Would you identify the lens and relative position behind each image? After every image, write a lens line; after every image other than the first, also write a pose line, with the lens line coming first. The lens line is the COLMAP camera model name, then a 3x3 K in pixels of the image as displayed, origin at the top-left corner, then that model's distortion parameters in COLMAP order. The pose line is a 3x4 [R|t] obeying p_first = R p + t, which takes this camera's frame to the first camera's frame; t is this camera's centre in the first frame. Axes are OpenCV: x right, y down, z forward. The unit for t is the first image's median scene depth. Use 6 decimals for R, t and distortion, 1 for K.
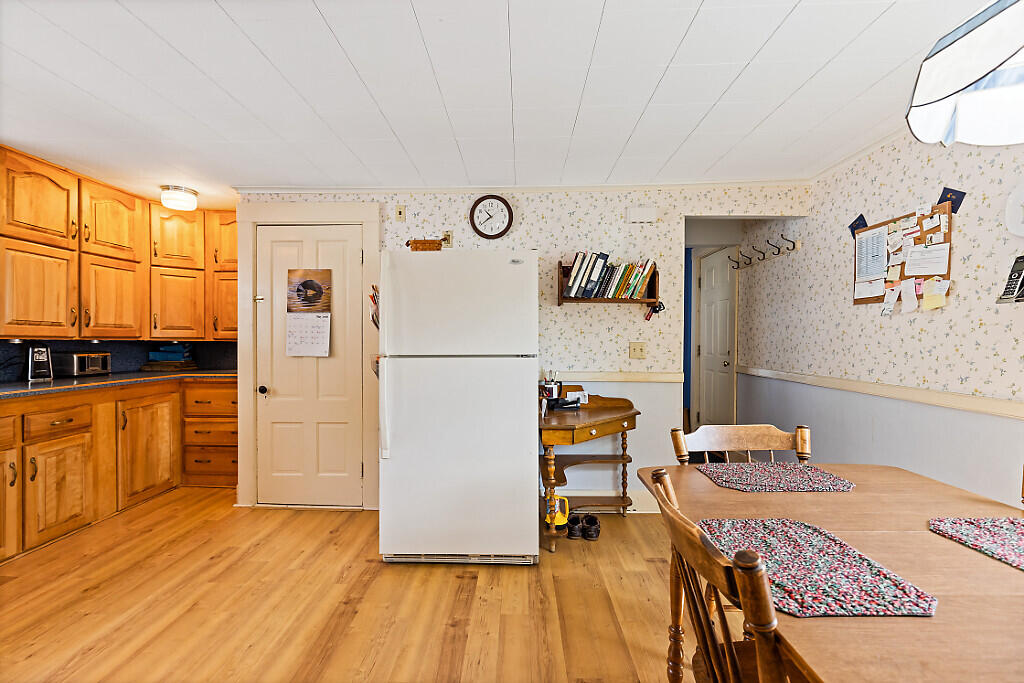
lens RADIAL K [[466.4, 0, 509.7], [0, 466.4, 340.0], [0, 0, 1]] dist [0.000870, 0.000182]
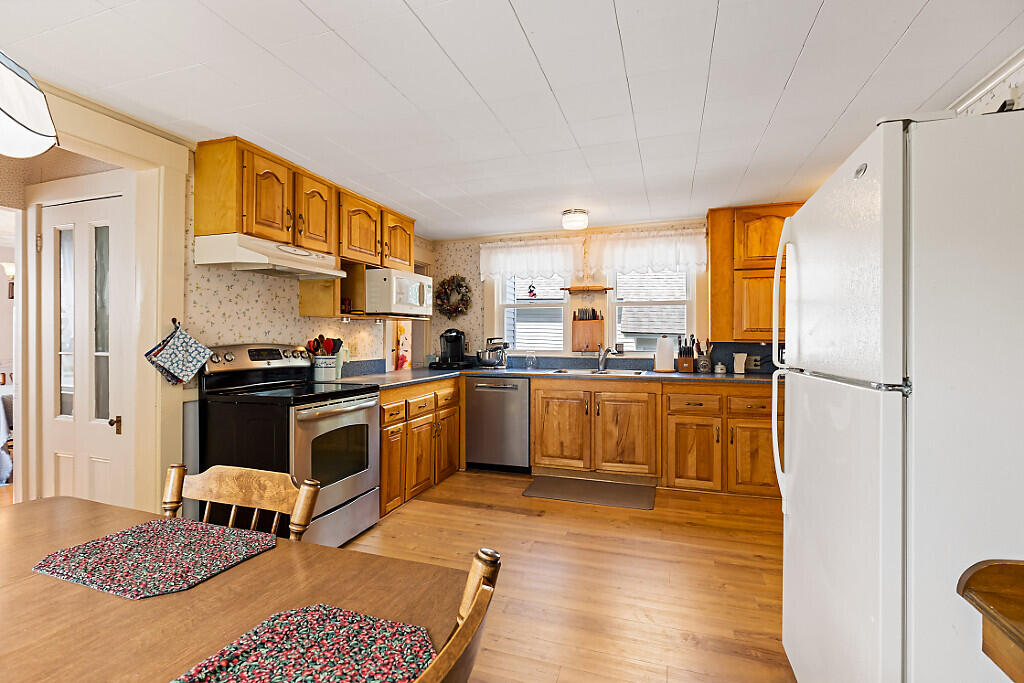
lens RADIAL K [[466.4, 0, 509.9], [0, 466.4, 344.7], [0, 0, 1]] dist [0.000870, 0.000182]
pose [[-0.308140, -0.000997, -0.951340, 0.496456], [-0.001434, 0.999999, -0.000584, 0.006991], [0.951340, 0.001185, -0.308141, 0.790157]]
